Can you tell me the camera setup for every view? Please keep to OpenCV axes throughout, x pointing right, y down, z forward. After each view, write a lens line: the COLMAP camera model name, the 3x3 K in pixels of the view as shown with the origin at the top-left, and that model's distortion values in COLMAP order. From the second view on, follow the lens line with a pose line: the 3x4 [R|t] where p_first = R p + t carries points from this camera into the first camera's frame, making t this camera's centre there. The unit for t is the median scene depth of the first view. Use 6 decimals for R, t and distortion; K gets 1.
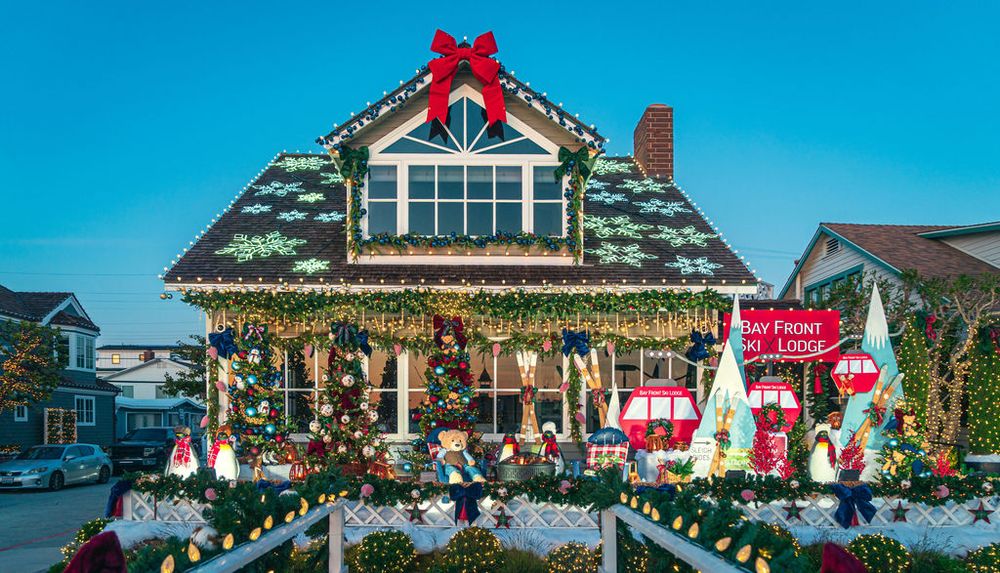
lens RADIAL K [[703.8, 0, 486.7], [0, 703.8, 440.1], [0, 0, 1]] dist [-0.022591, -0.000894]
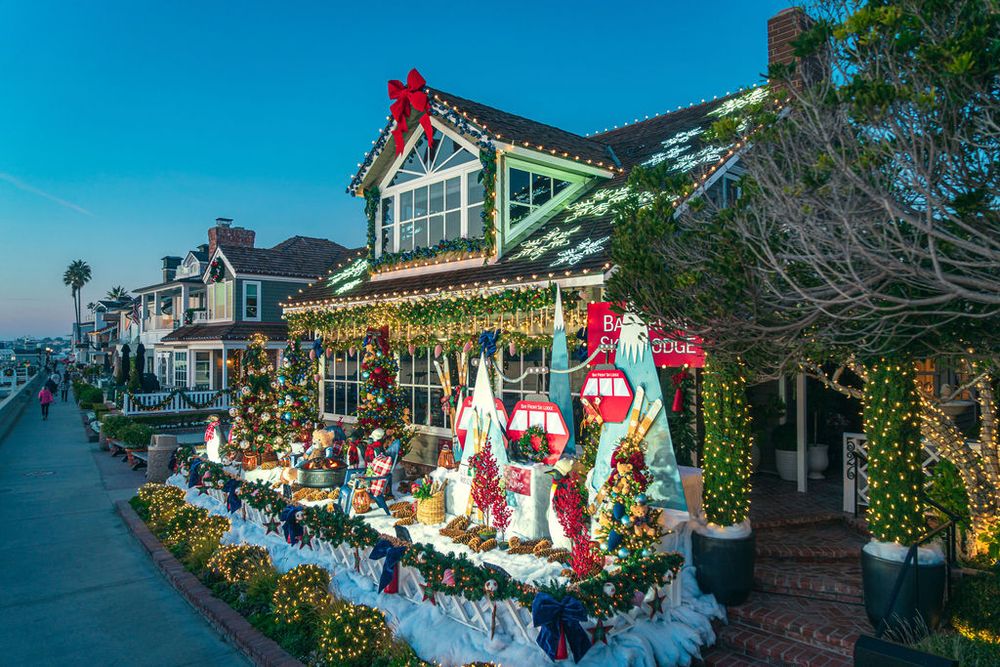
lens RADIAL K [[689.6, 0, 505.5], [0, 689.6, 332.8], [0, 0, 1]] dist [-0.020445, 0.001408]
pose [[0.668834, -0.021300, -0.743106, 0.905917], [-0.010603, 0.999214, -0.038184, -0.120545], [0.743336, 0.033418, 0.668083, 0.381086]]
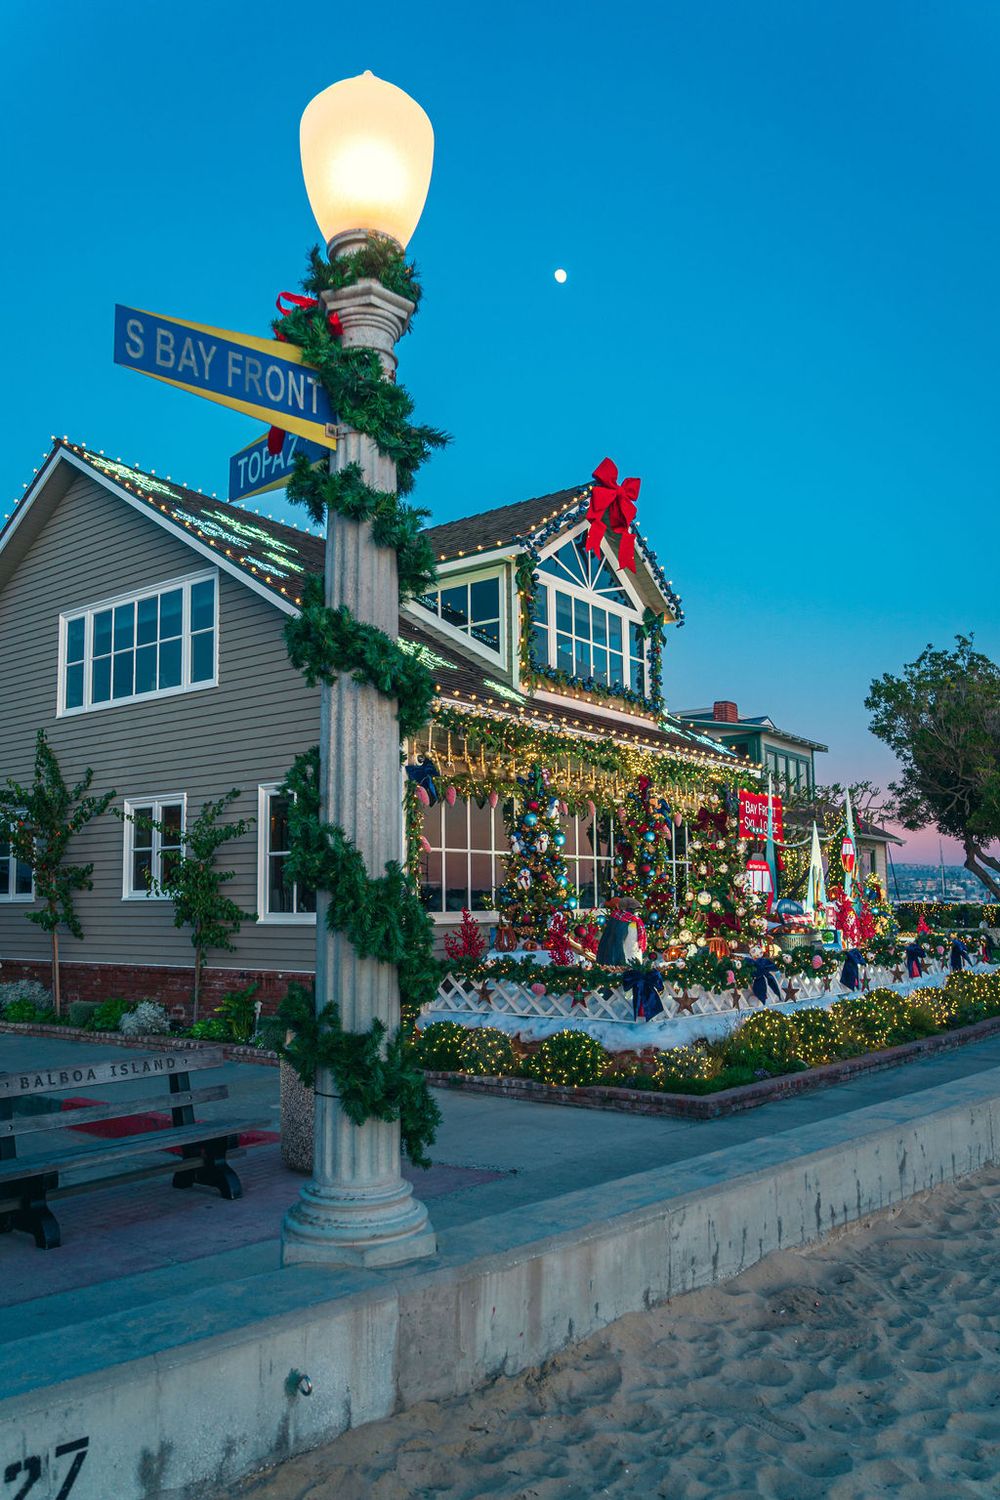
lens RADIAL K [[1065.4, 0, 486.3], [0, 1065.4, 819.1], [0, 0, 1]] dist [0.000517, 0.001295]
pose [[0.612278, 0.057051, 0.788582, -1.211726], [0.025130, 0.995485, -0.091532, -0.001619], [-0.790243, 0.075860, 0.608079, 0.321231]]
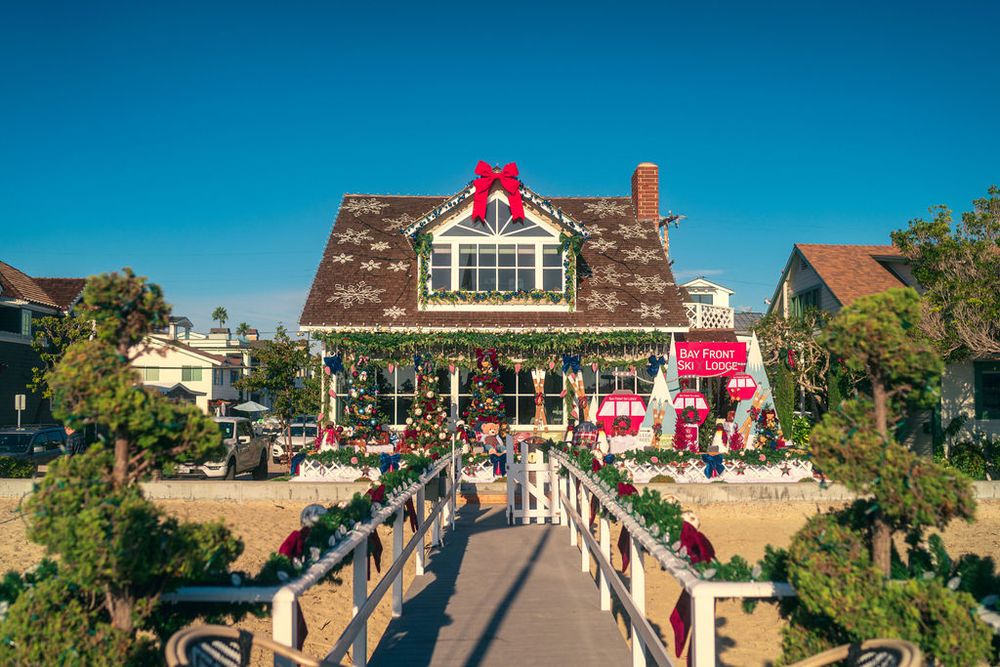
lens RADIAL K [[968.6, 0, 531.3], [0, 968.6, 361.5], [0, 0, 1]] dist [-0.008242, -0.014788]
pose [[0.999833, 0.000434, 0.018268, 0.004877], [0.000787, 0.997769, -0.066758, -0.005741], [-0.018256, 0.066762, 0.997602, -1.086287]]
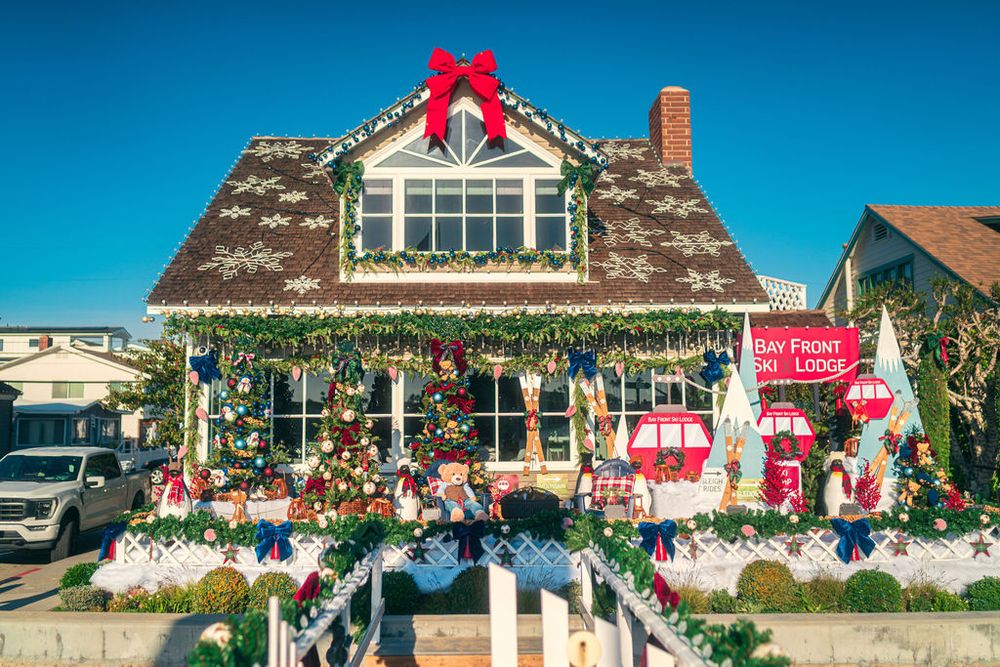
lens RADIAL K [[958.7, 0, 503.9], [0, 958.7, 314.7], [0, 0, 1]] dist [-0.007370, -0.011158]
pose [[0.999754, -0.006047, 0.021316, -0.005090], [0.008804, 0.991249, -0.131712, -0.036533], [-0.020333, 0.131868, 0.991059, -0.288333]]
